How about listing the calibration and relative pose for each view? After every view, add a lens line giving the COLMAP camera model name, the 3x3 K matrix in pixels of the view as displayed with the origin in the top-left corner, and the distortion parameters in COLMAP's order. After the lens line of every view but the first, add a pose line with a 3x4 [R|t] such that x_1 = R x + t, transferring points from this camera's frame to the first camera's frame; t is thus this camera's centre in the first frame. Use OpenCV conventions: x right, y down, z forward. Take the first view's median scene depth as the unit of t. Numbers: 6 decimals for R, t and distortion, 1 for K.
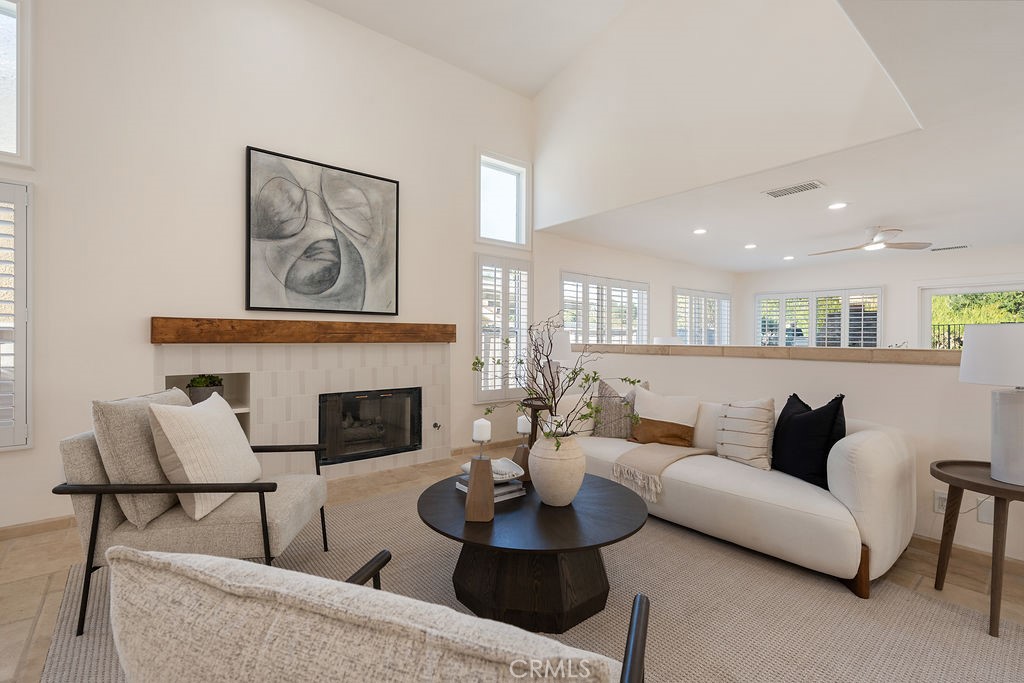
lens RADIAL K [[458.2, 0, 508.2], [0, 458.2, 339.3], [0, 0, 1]] dist [-0.001270, 0.000050]
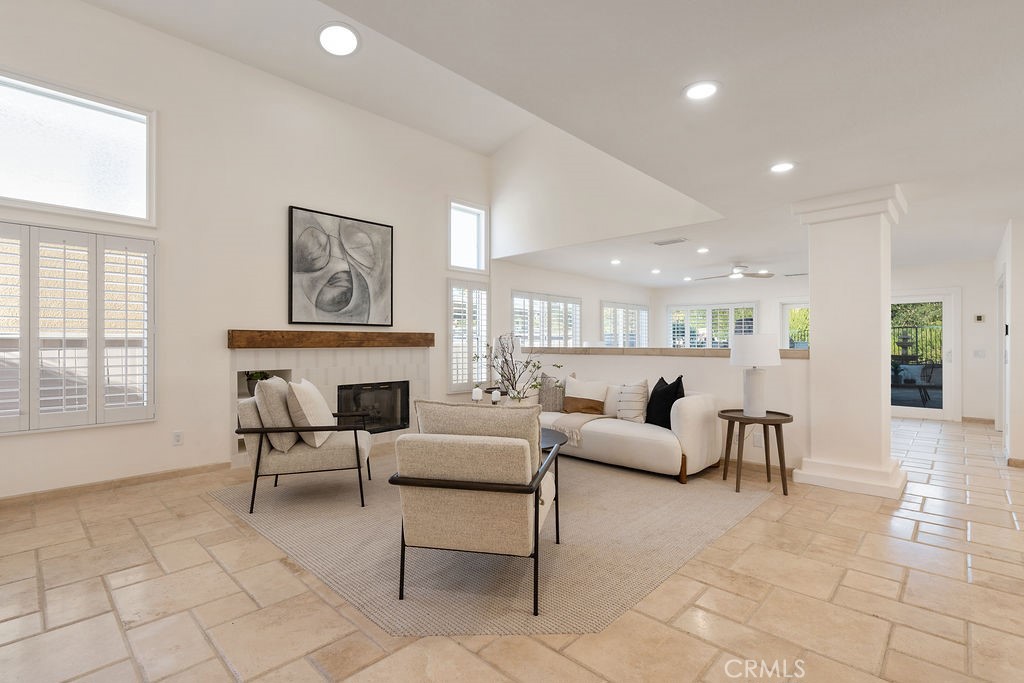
lens RADIAL K [[473.8, 0, 506.1], [0, 473.8, 342.2], [0, 0, 1]] dist [0.000862, 0.000353]
pose [[0.992907, -0.005298, 0.118779, -0.084911], [0.005659, 0.999980, -0.002707, -0.001290], [-0.118763, 0.003360, 0.992917, -0.448485]]
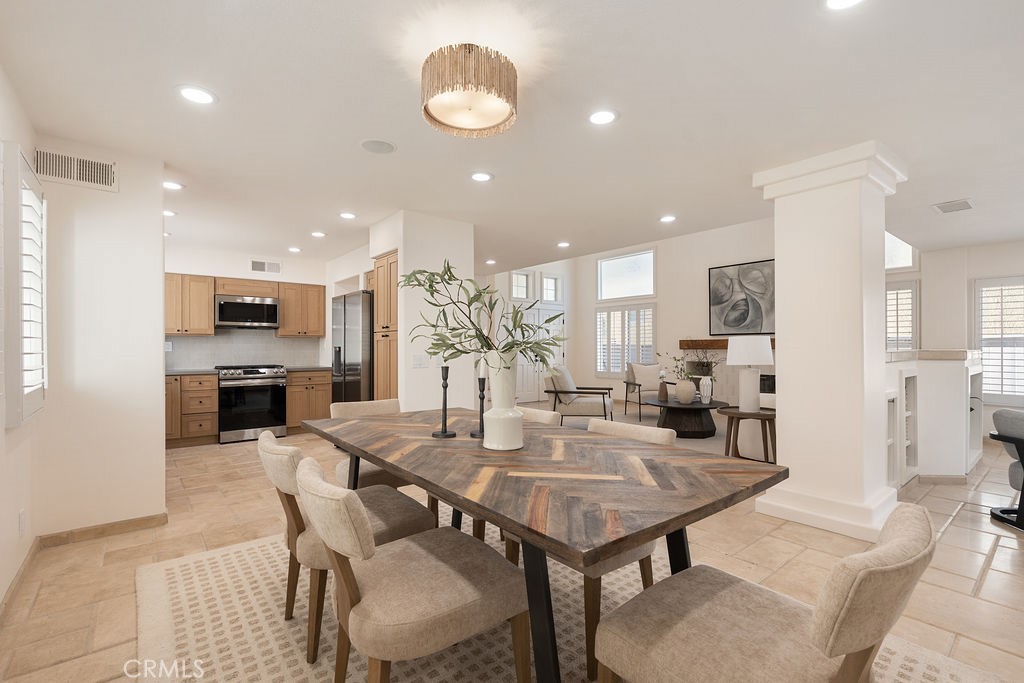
lens RADIAL K [[462.0, 0, 507.9], [0, 462.0, 347.0], [0, 0, 1]] dist [-0.006413, 0.000493]
pose [[0.001962, -0.009476, -0.999953, 1.687348], [0.000298, 0.999955, -0.009475, 0.016980], [0.999998, -0.000280, 0.001965, -0.066295]]
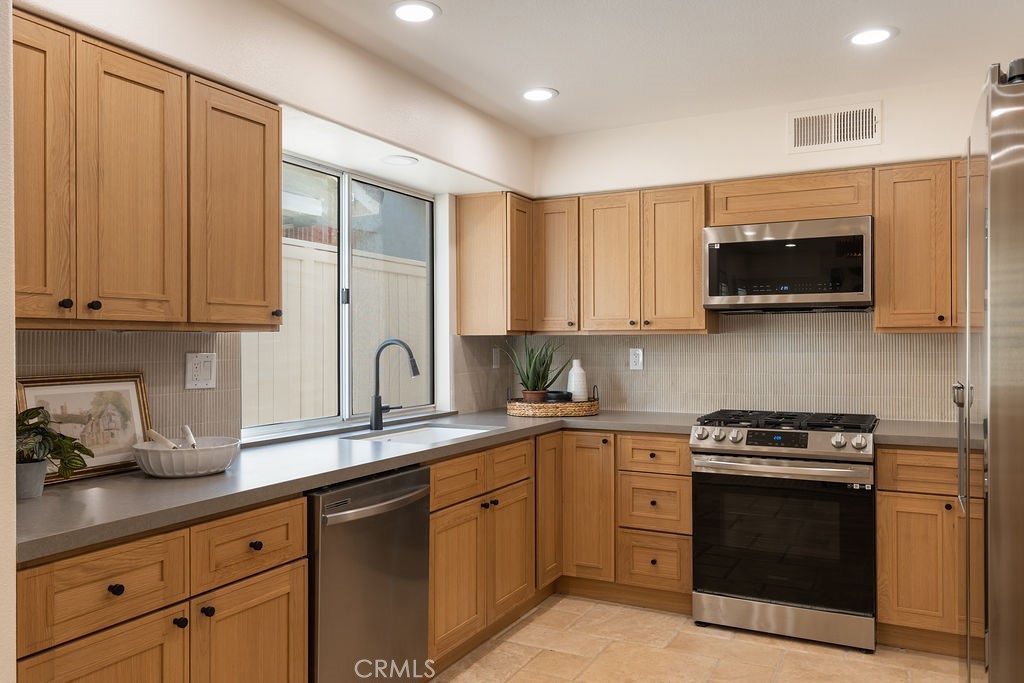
lens RADIAL K [[772.2, 0, 509.2], [0, 772.2, 342.3], [0, 0, 1]] dist [0.004131, 0.000336]
pose [[-0.916000, -0.003171, -0.401167, 0.777440], [-0.003520, 0.999994, 0.000131, -0.023494], [0.401164, 0.001532, -0.916005, -0.224483]]
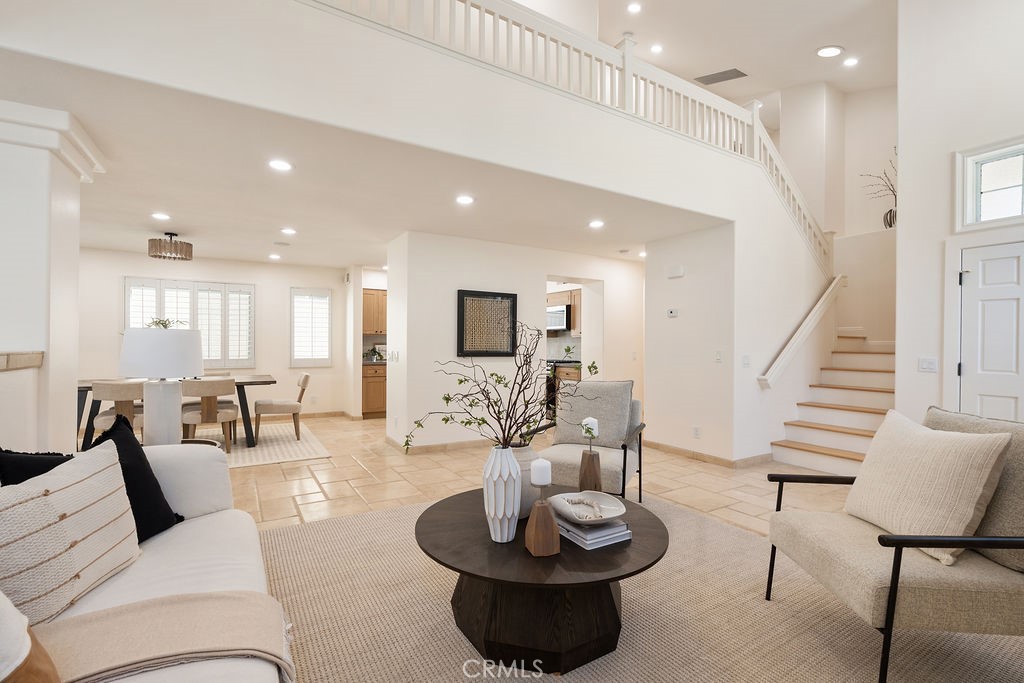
lens RADIAL K [[467.5, 0, 509.4], [0, 467.5, 340.4], [0, 0, 1]] dist [-0.003229, 0.000099]
pose [[-0.989589, -0.013775, 0.143259, -0.019668], [-0.015245, 0.999842, -0.009169, -0.000478], [-0.143110, -0.011258, -0.989643, 1.125766]]
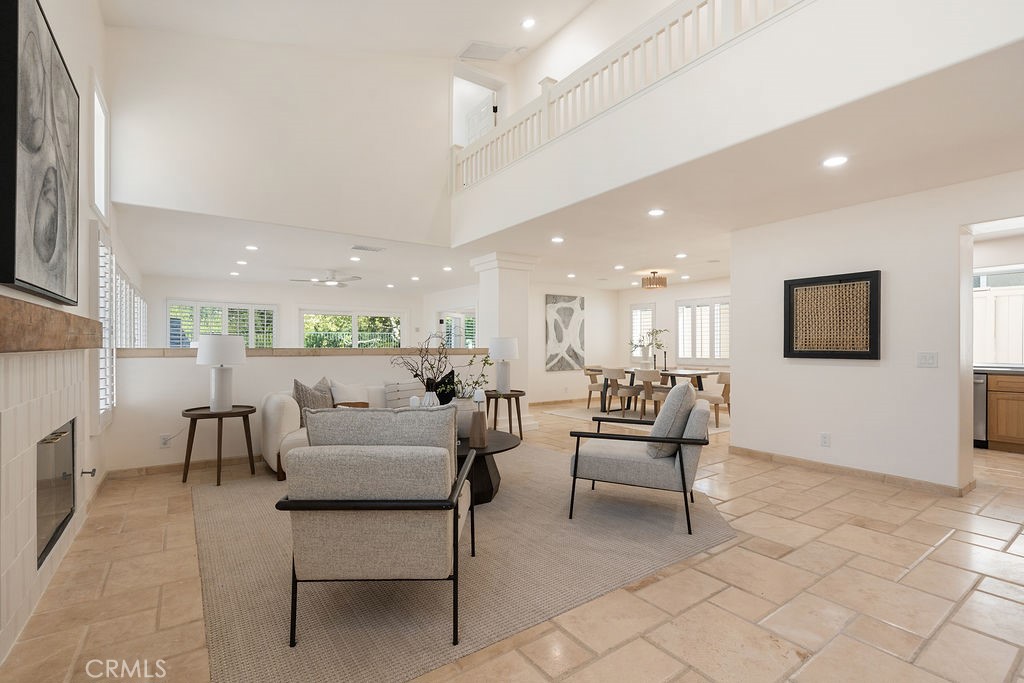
lens RADIAL K [[467.5, 0, 509.4], [0, 467.5, 340.4], [0, 0, 1]] dist [-0.003229, 0.000099]
pose [[0.069706, 0.007094, 0.997542, -0.935329], [0.000194, 0.999975, -0.007124, 0.001433], [-0.997568, 0.000690, 0.069703, 0.394859]]
